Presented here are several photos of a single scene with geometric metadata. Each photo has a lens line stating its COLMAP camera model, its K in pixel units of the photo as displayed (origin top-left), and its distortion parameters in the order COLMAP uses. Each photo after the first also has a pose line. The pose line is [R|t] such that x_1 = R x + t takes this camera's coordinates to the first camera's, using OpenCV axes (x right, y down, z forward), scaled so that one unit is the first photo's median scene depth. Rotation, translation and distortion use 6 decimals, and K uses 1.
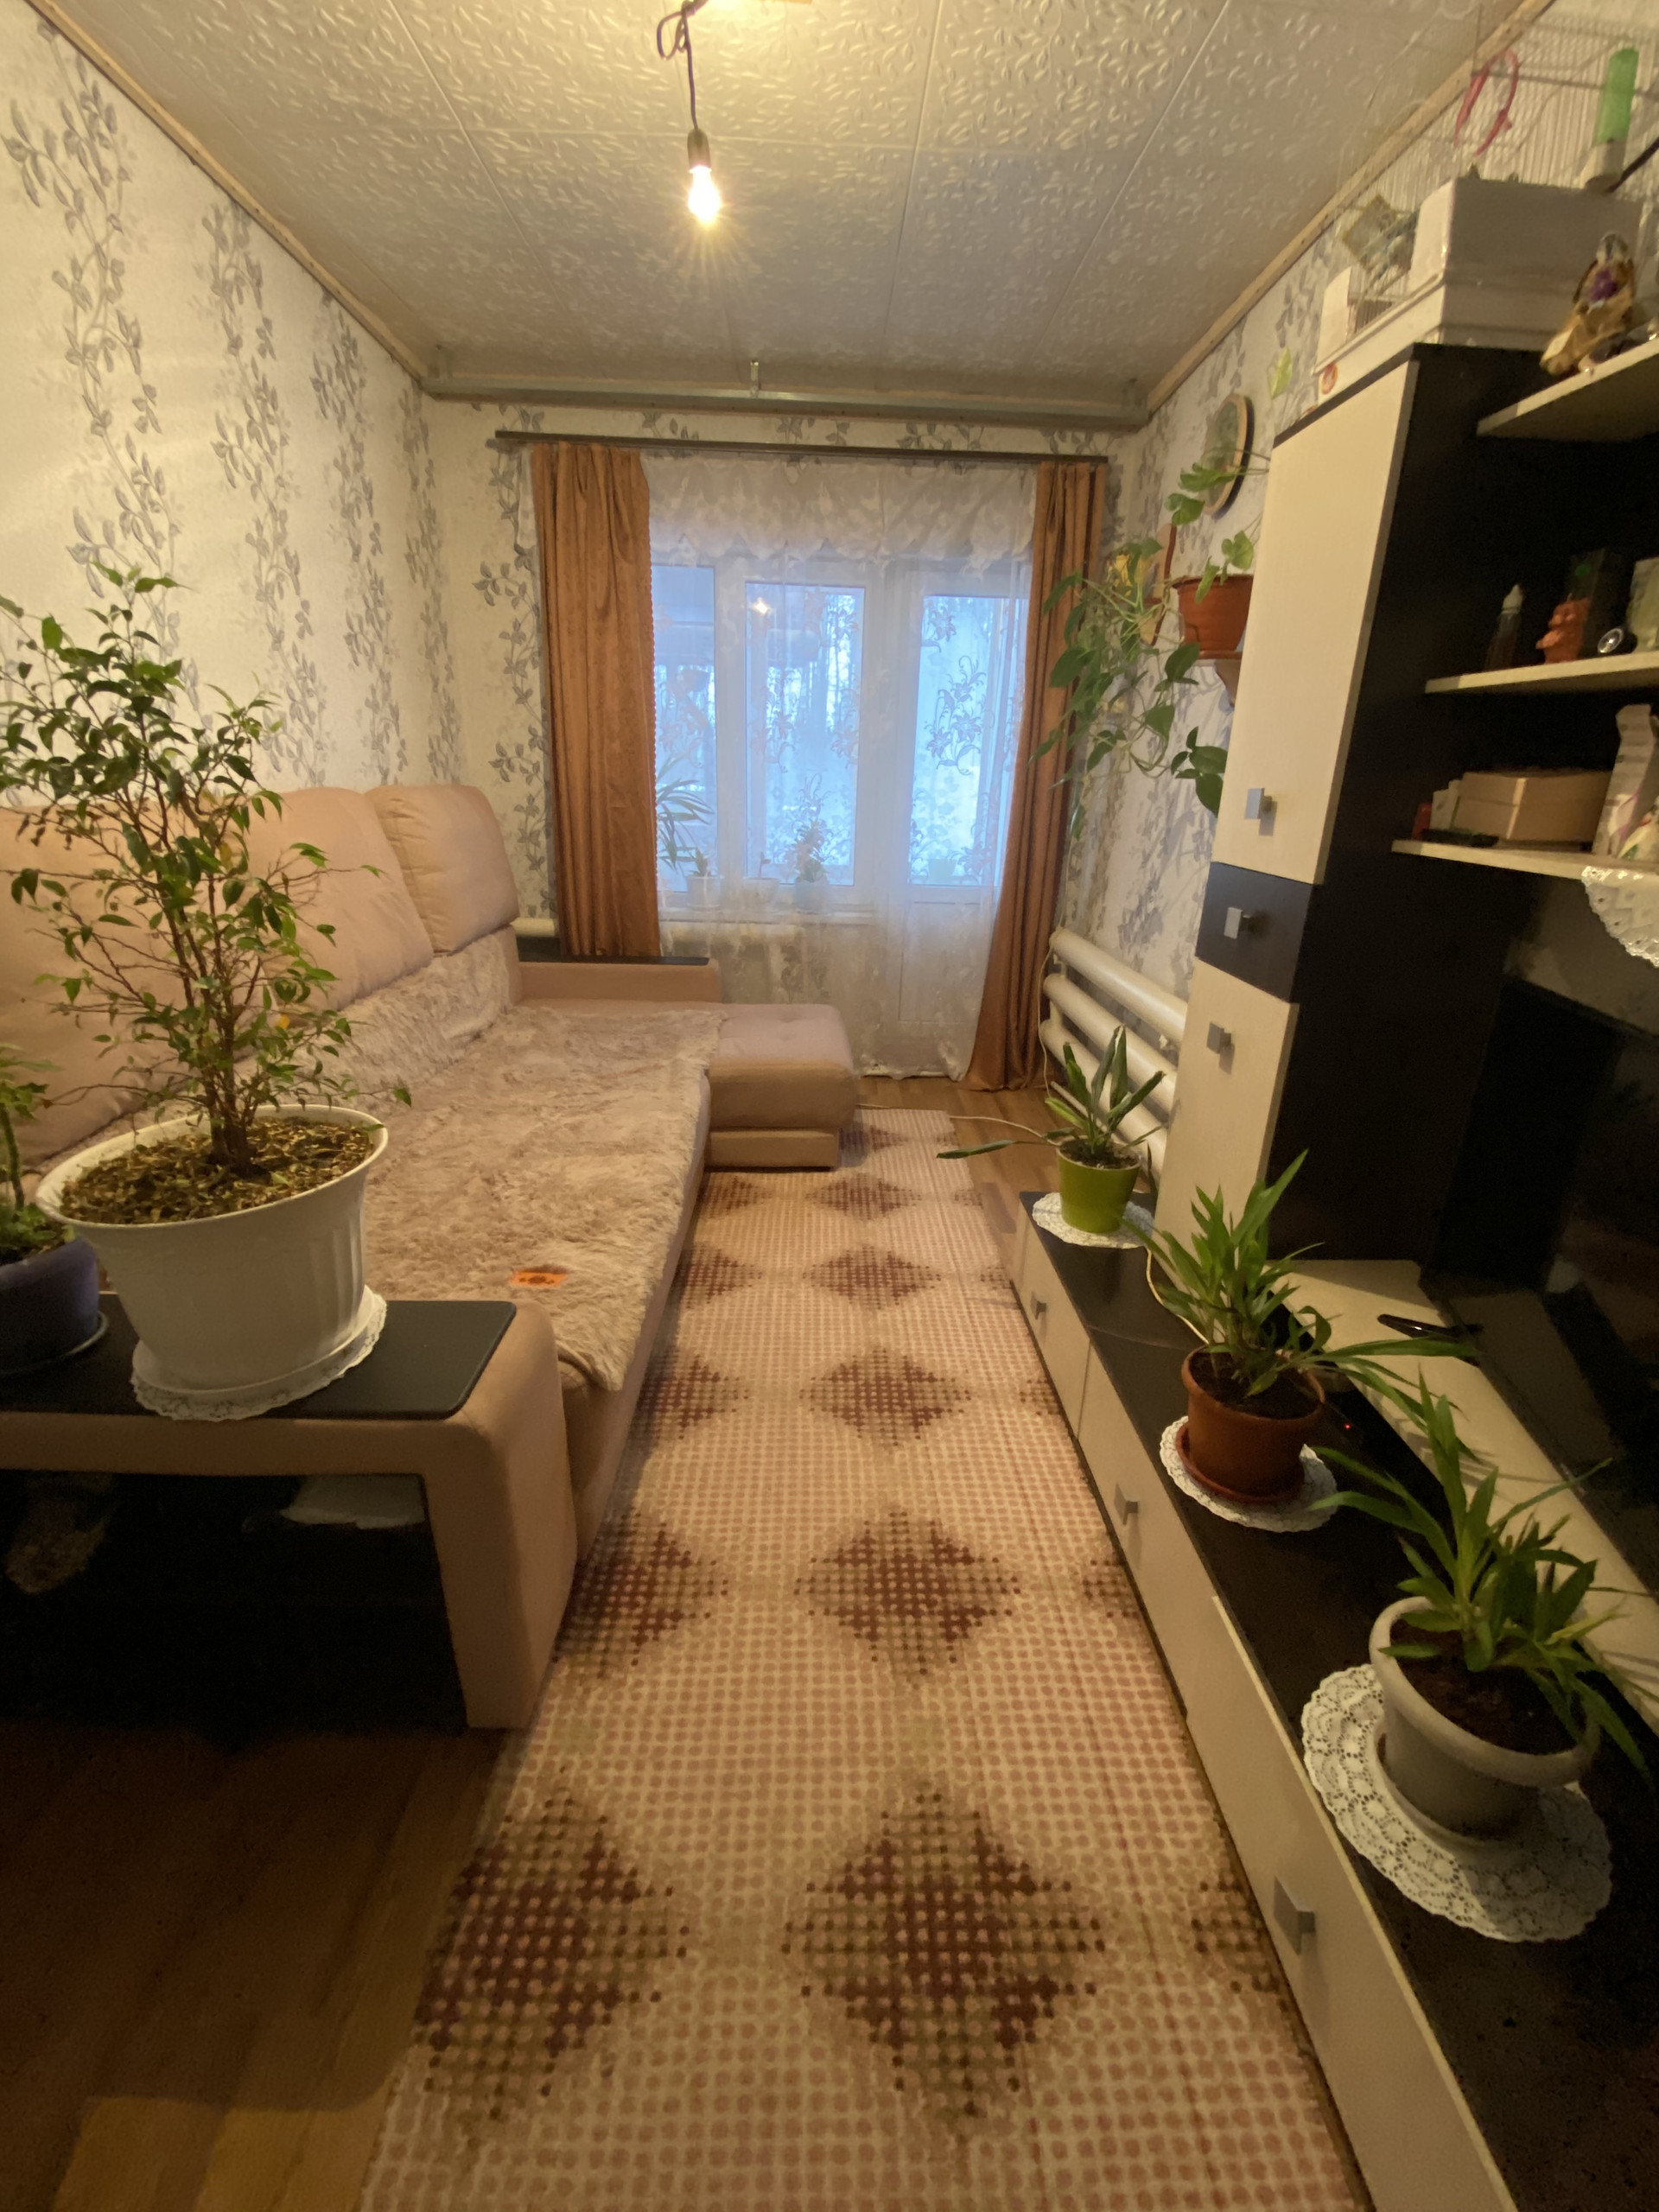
lens RADIAL K [[910.2, 0, 837.4], [0, 910.2, 1096.1], [0, 0, 1]] dist [0.019314, -0.018940]
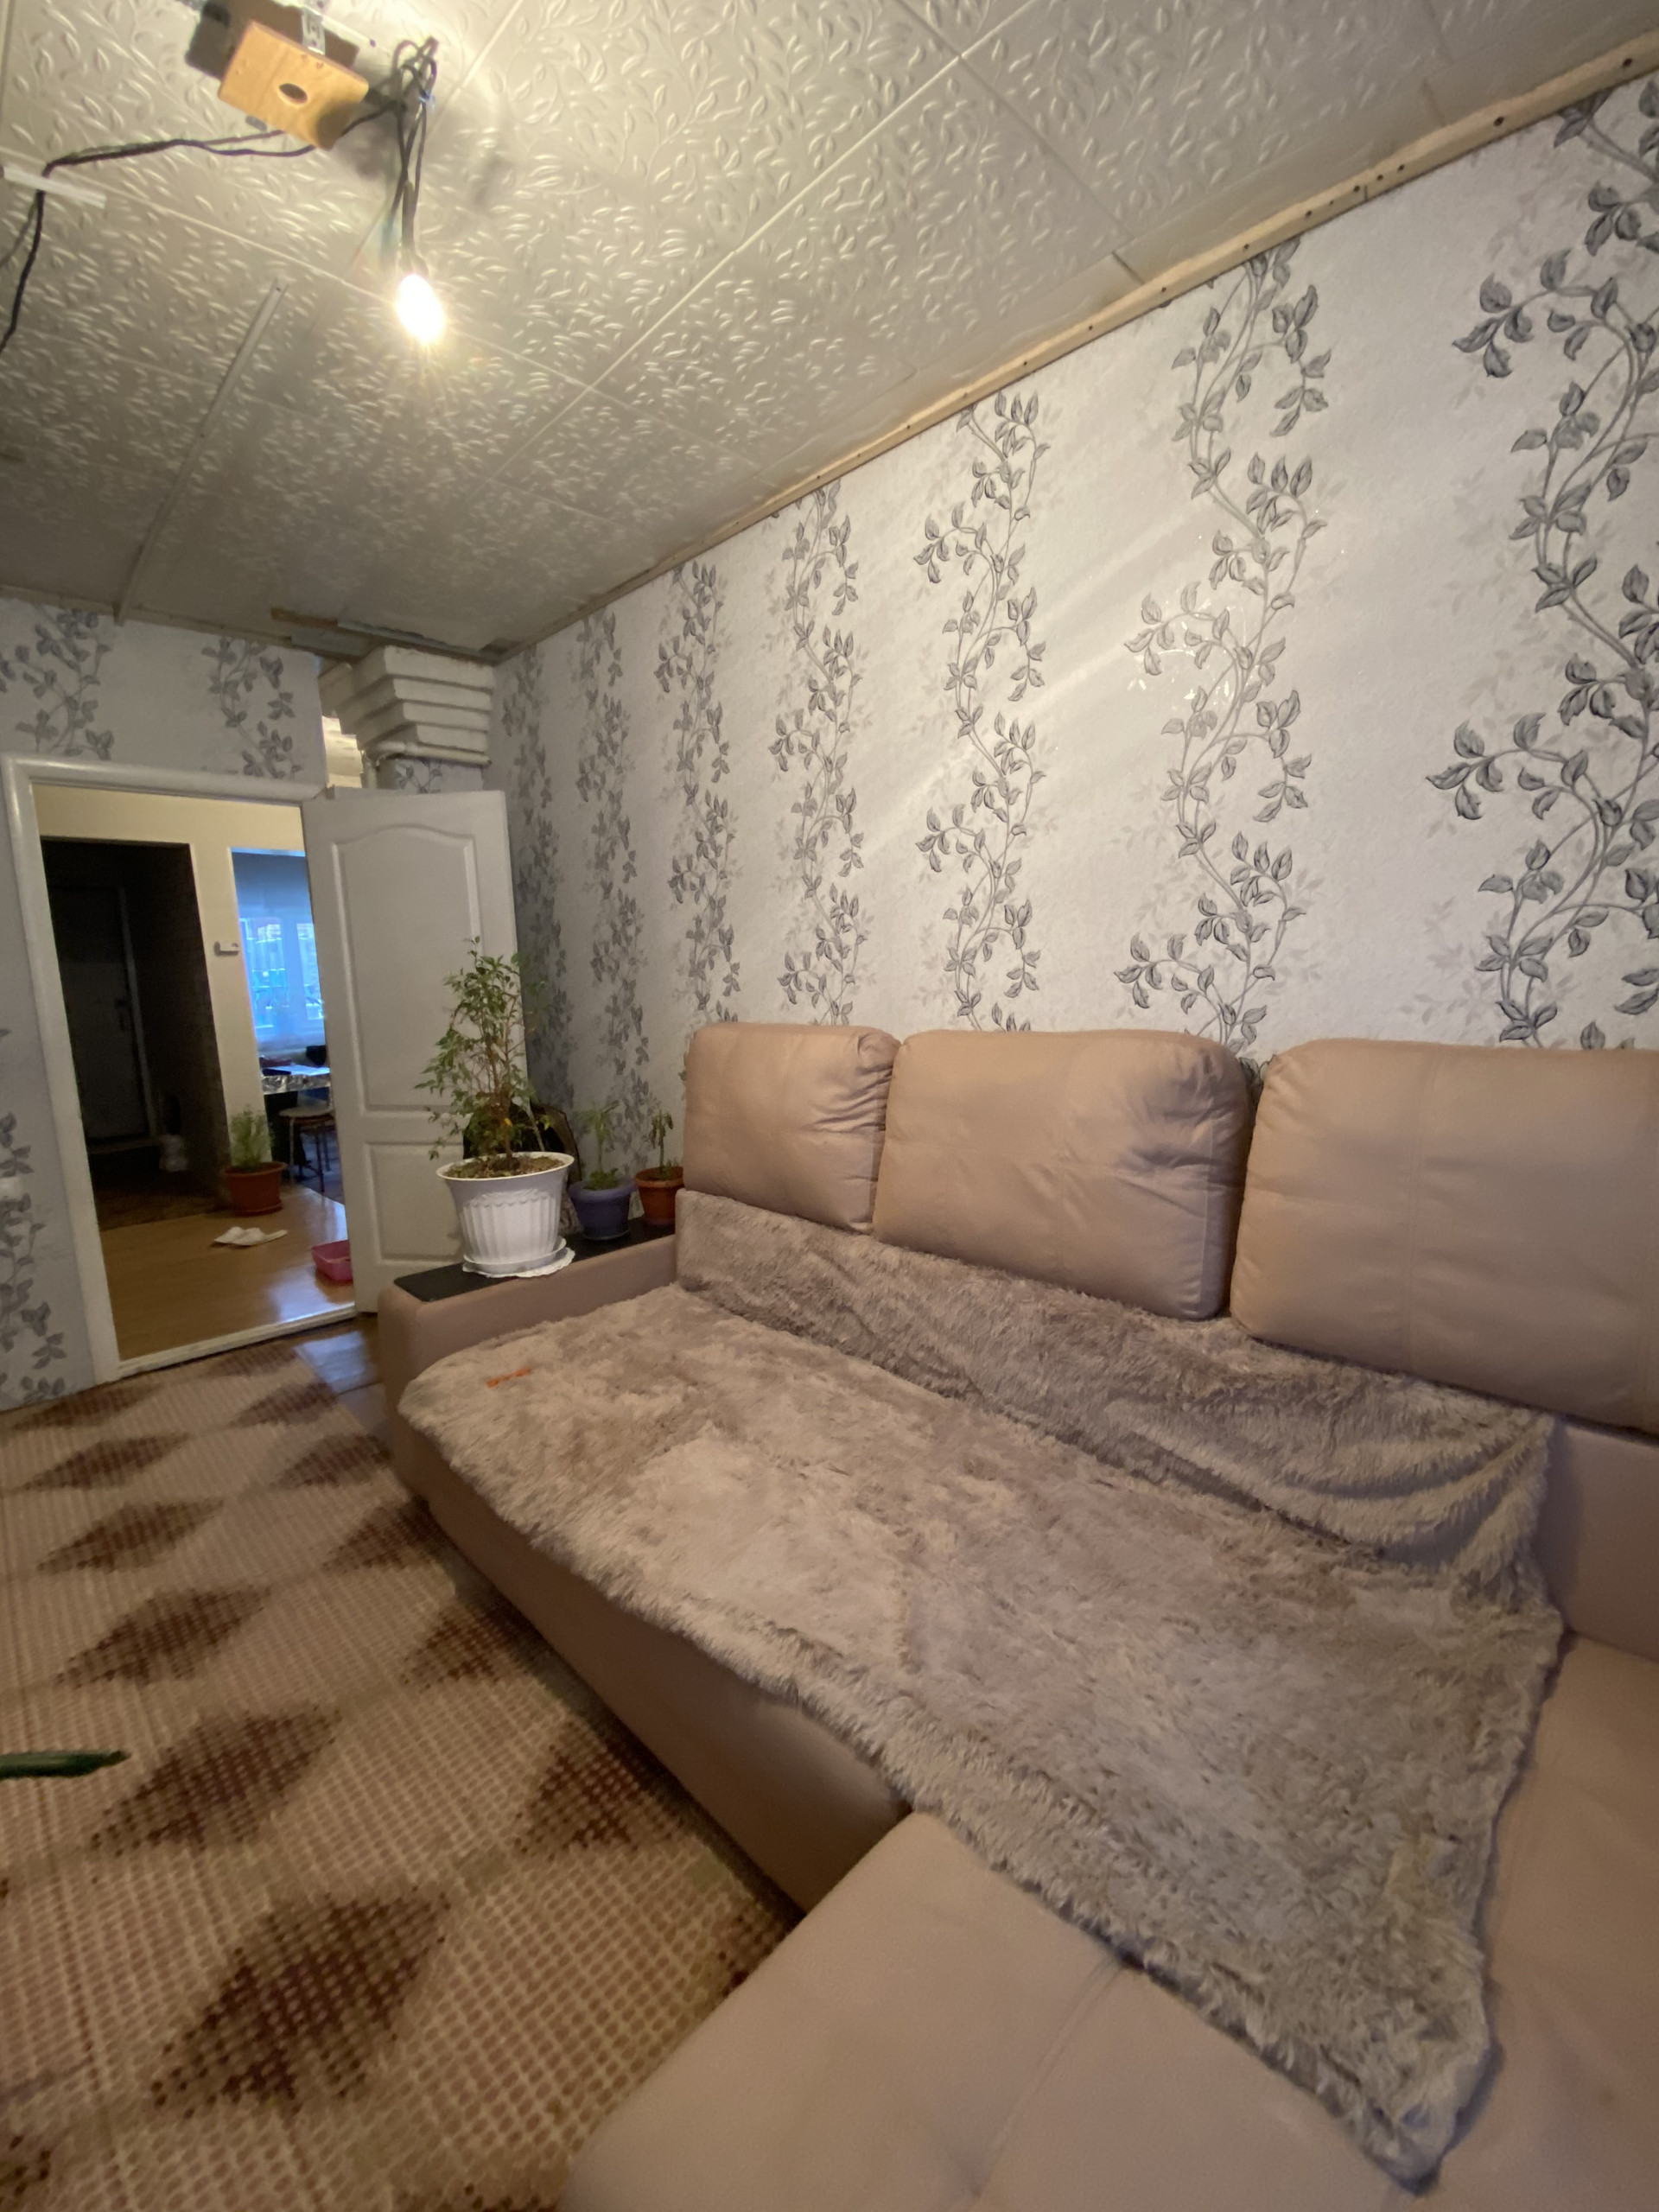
lens RADIAL K [[910.2, 0, 837.4], [0, 910.2, 1096.1], [0, 0, 1]] dist [0.019314, -0.018940]
pose [[-0.728809, 0.095718, -0.677993, 0.170964], [-0.217953, 0.906248, 0.362231, -0.721001], [0.649102, 0.411768, -0.639620, 1.919232]]
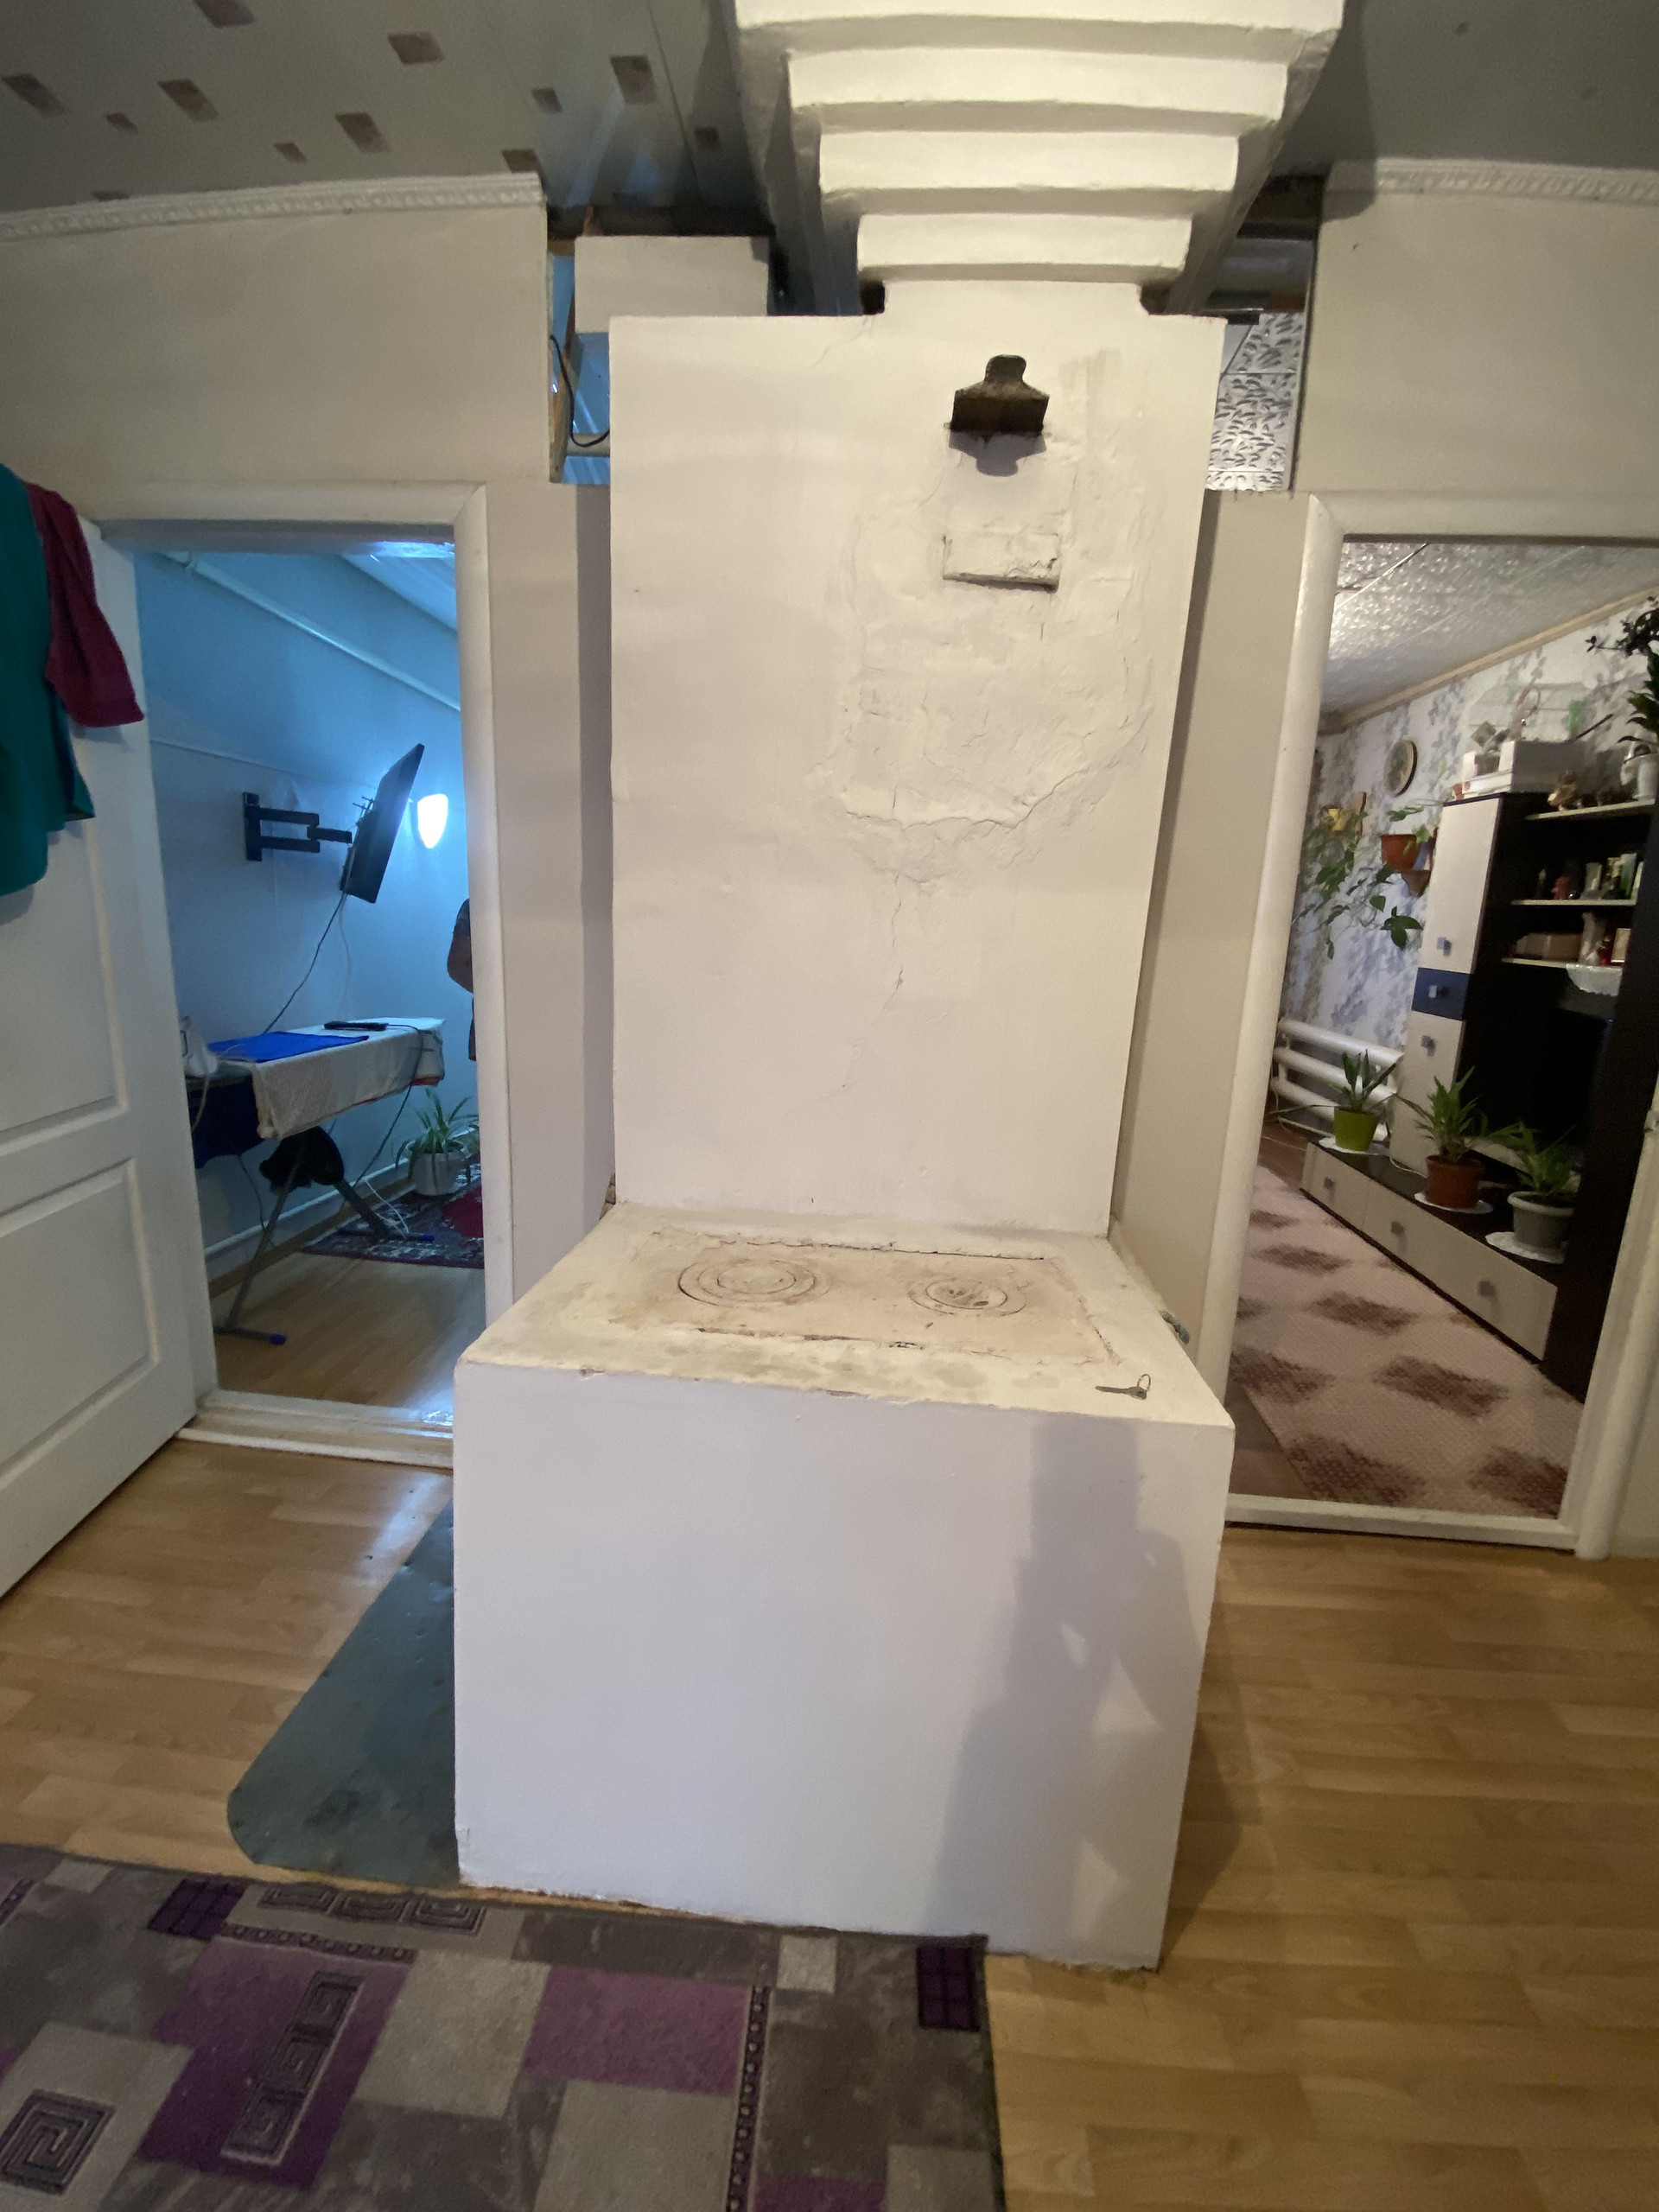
lens RADIAL K [[910.2, 0, 837.4], [0, 910.2, 1096.1], [0, 0, 1]] dist [0.019314, -0.018940]
pose [[0.994789, 0.032241, -0.096722, -0.833144], [-0.045285, 0.989693, -0.135855, 0.453384], [0.091345, 0.139527, 0.985996, -1.389910]]
